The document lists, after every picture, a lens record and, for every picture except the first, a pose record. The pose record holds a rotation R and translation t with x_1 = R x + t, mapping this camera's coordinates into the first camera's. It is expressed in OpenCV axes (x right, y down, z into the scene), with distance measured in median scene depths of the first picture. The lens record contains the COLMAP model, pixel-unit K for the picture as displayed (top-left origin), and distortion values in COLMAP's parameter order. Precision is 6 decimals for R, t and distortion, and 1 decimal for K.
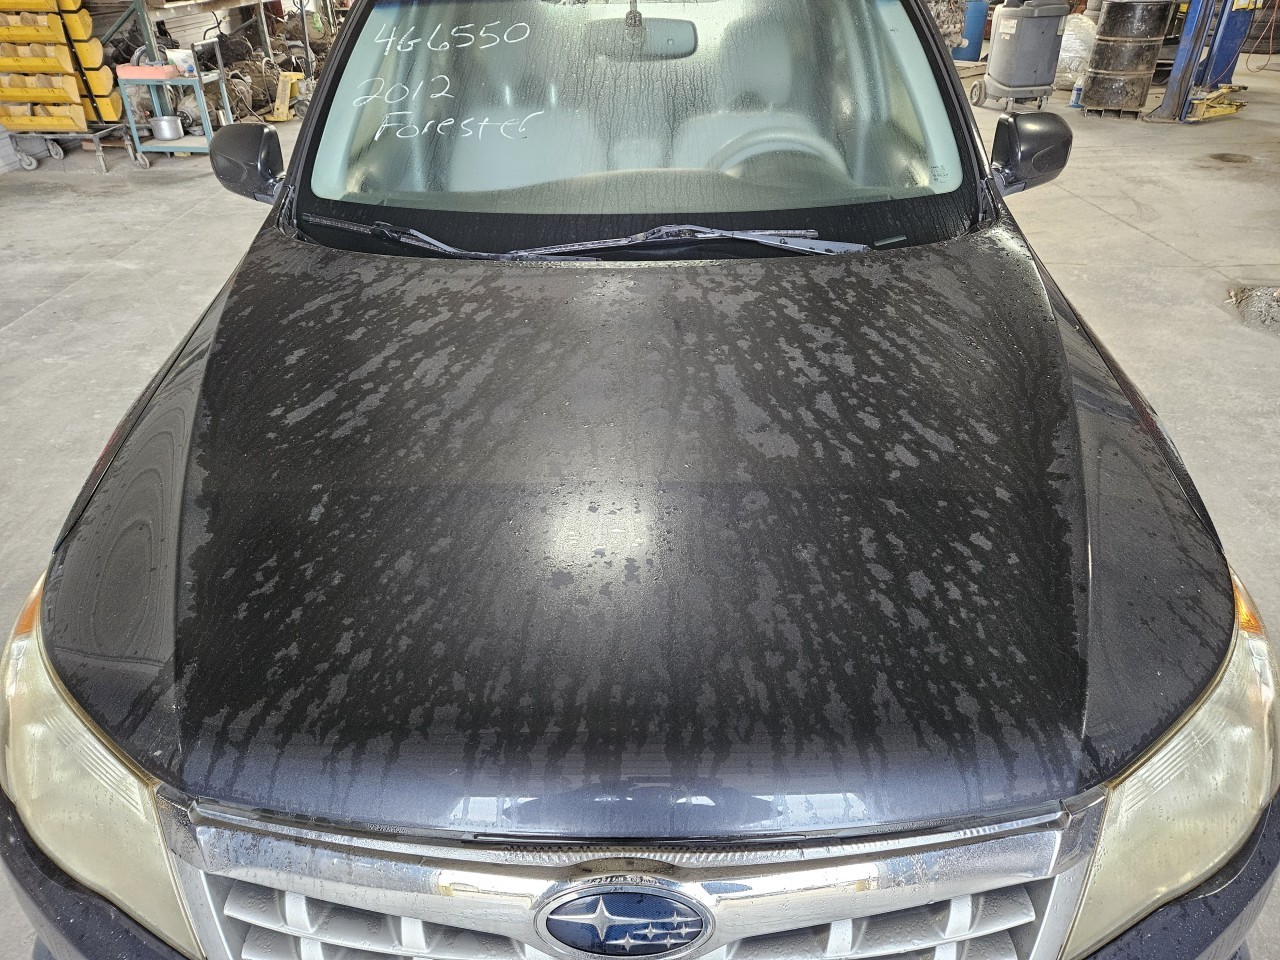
lens RADIAL K [[853.1, 0, 619.8], [0, 853.1, 476.6], [0, 0, 1]] dist [0.079493, -0.064217]
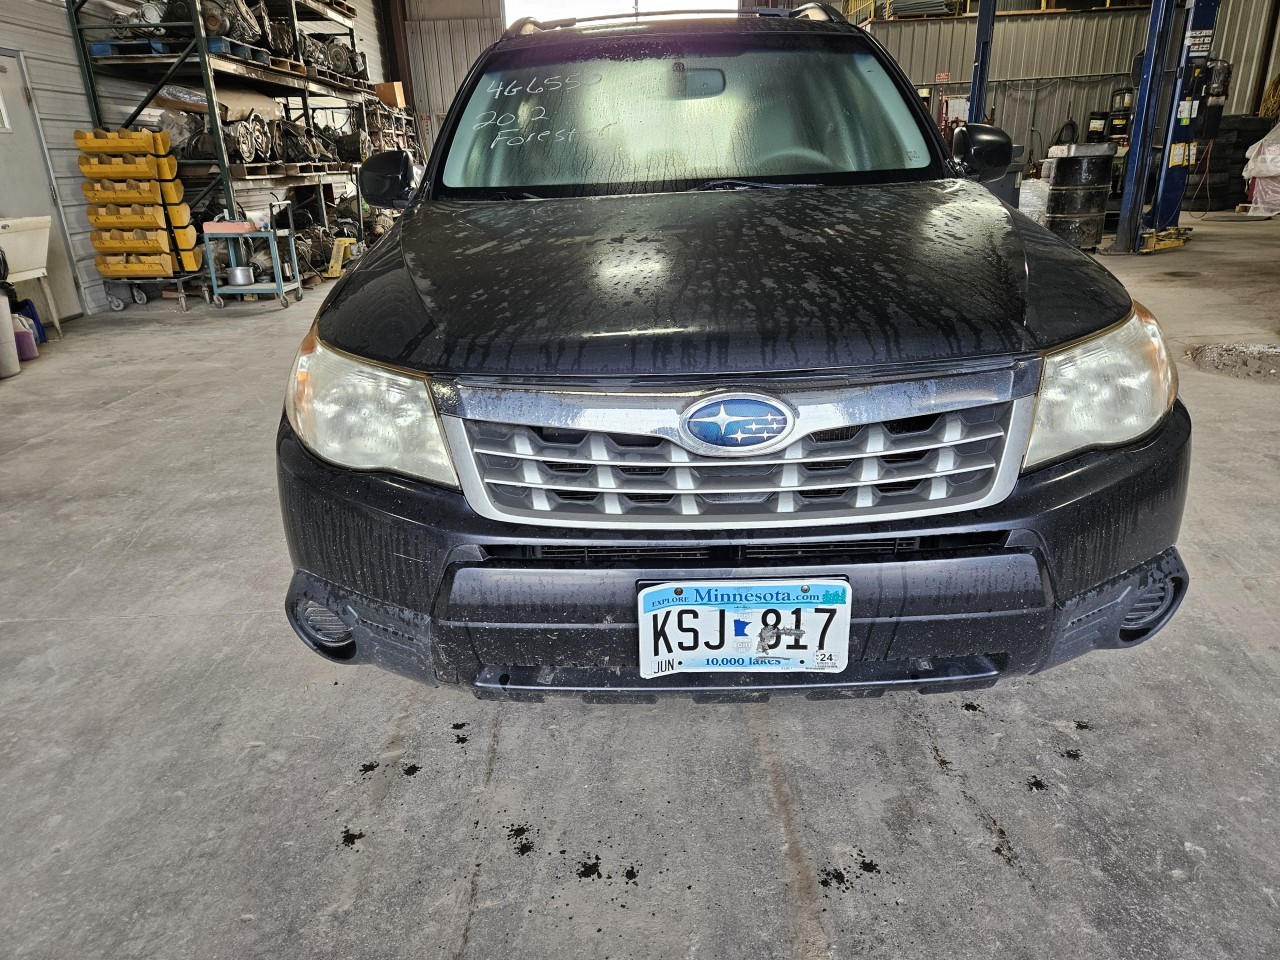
lens RADIAL K [[853.1, 0, 619.8], [0, 853.1, 476.6], [0, 0, 1]] dist [0.079493, -0.064217]
pose [[0.999729, -0.022197, -0.006969, -0.027026], [0.020347, 0.979436, -0.200726, 0.124435], [0.011281, 0.200530, 0.979623, -0.068555]]
